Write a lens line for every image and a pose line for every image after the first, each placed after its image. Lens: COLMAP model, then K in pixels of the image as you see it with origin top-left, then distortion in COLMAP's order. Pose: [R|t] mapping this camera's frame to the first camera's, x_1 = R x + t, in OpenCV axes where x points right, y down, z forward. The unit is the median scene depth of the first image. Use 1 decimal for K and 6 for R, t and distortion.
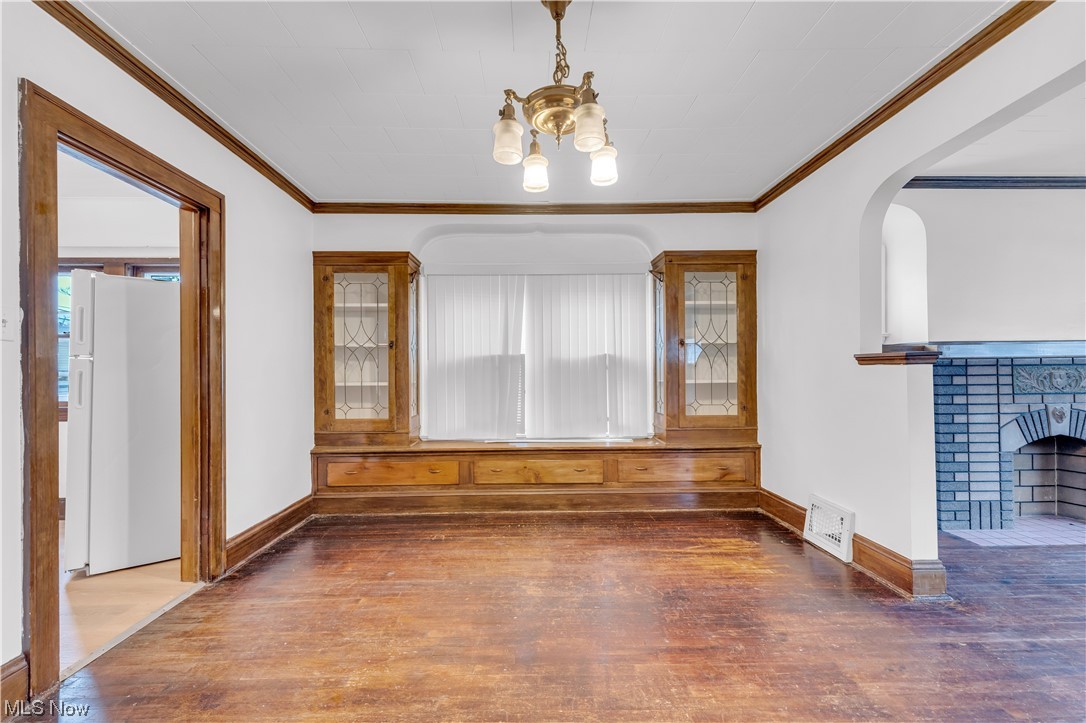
lens RADIAL K [[435.9, 0, 537.4], [0, 435.9, 367.6], [0, 0, 1]] dist [0.001302, -0.000409]
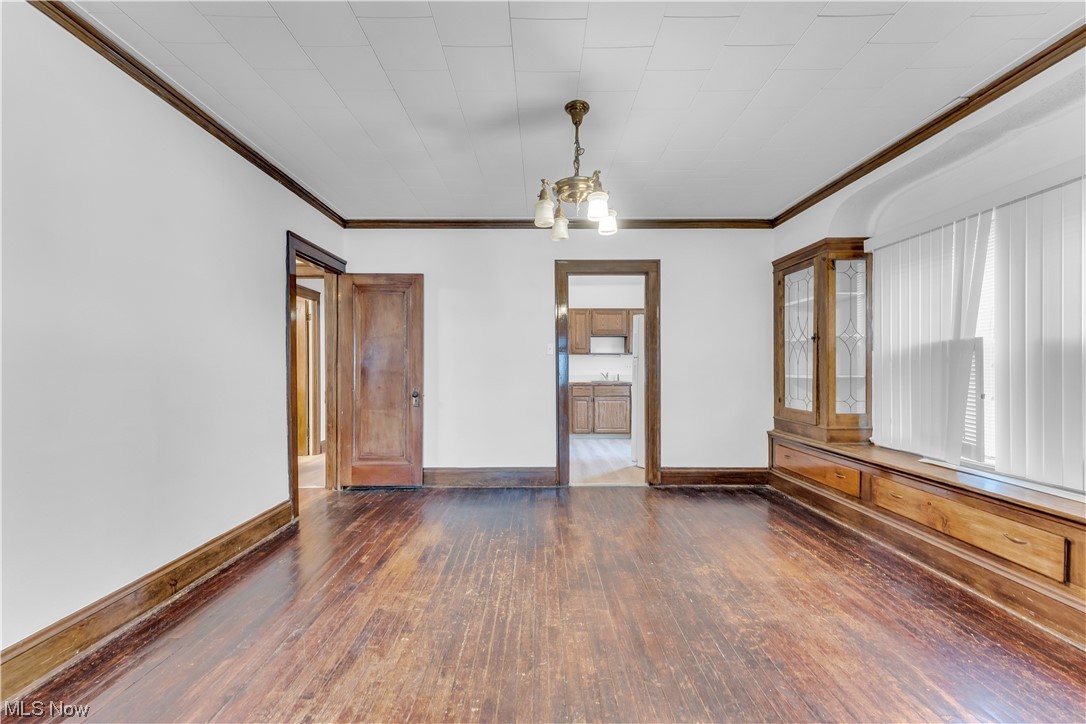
lens RADIAL K [[435.9, 0, 537.9], [0, 435.9, 368.2], [0, 0, 1]] dist [0.001302, -0.000409]
pose [[-0.014102, 0.008108, -0.999868, 0.671038], [0.008434, 0.999933, 0.007990, 0.004282], [0.999865, -0.008320, -0.014170, 0.394737]]
